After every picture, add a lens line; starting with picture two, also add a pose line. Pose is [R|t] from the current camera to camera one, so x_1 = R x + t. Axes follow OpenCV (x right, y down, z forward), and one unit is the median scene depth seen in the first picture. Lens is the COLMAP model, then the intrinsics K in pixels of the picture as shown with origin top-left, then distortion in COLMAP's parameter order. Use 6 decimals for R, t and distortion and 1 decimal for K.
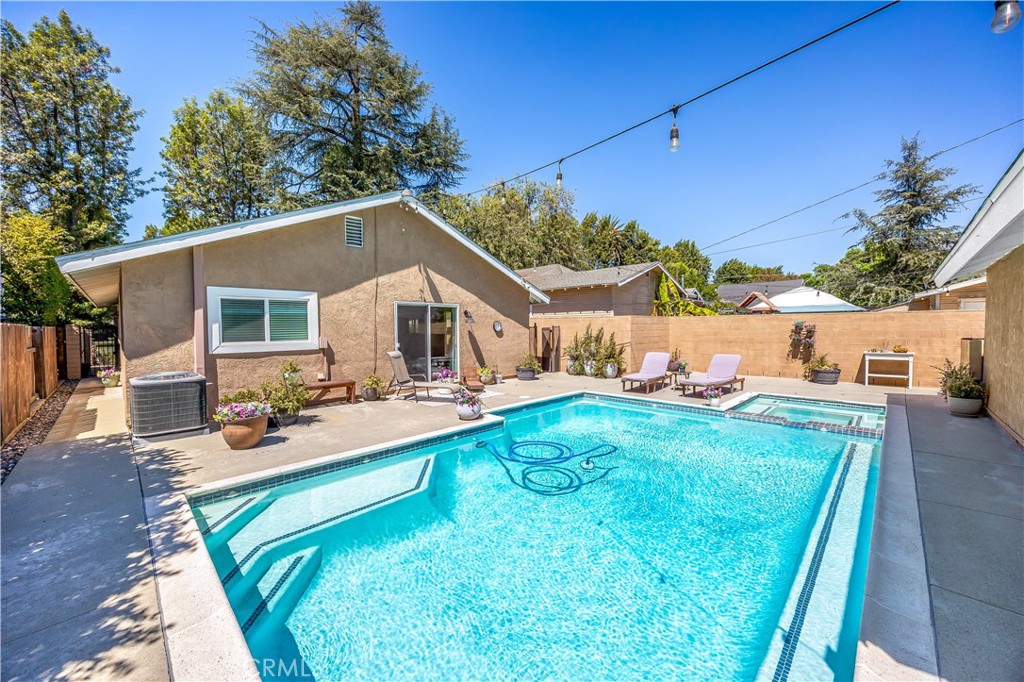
lens RADIAL K [[391.1, 0, 517.4], [0, 391.1, 341.4], [0, 0, 1]] dist [-0.000918, -0.000254]
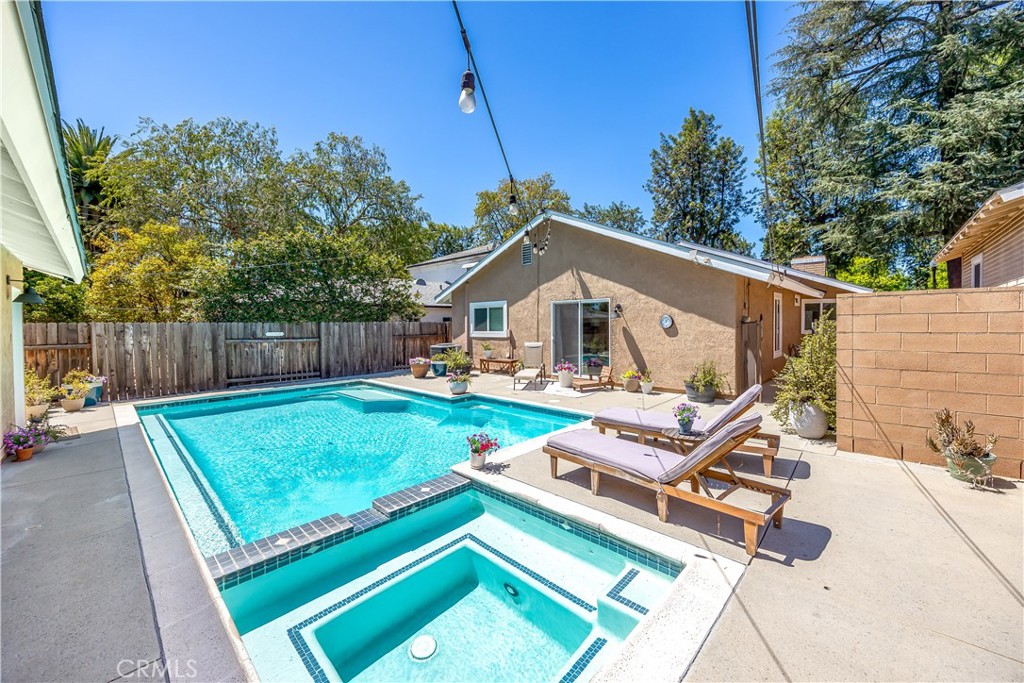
lens RADIAL K [[391.1, 0, 512.6], [0, 391.1, 334.2], [0, 0, 1]] dist [-0.000918, -0.000254]
pose [[0.017537, 0.033258, -0.999293, 0.857833], [-0.028346, 0.999061, 0.032753, -0.036893], [0.999444, 0.027751, 0.018464, 0.825031]]
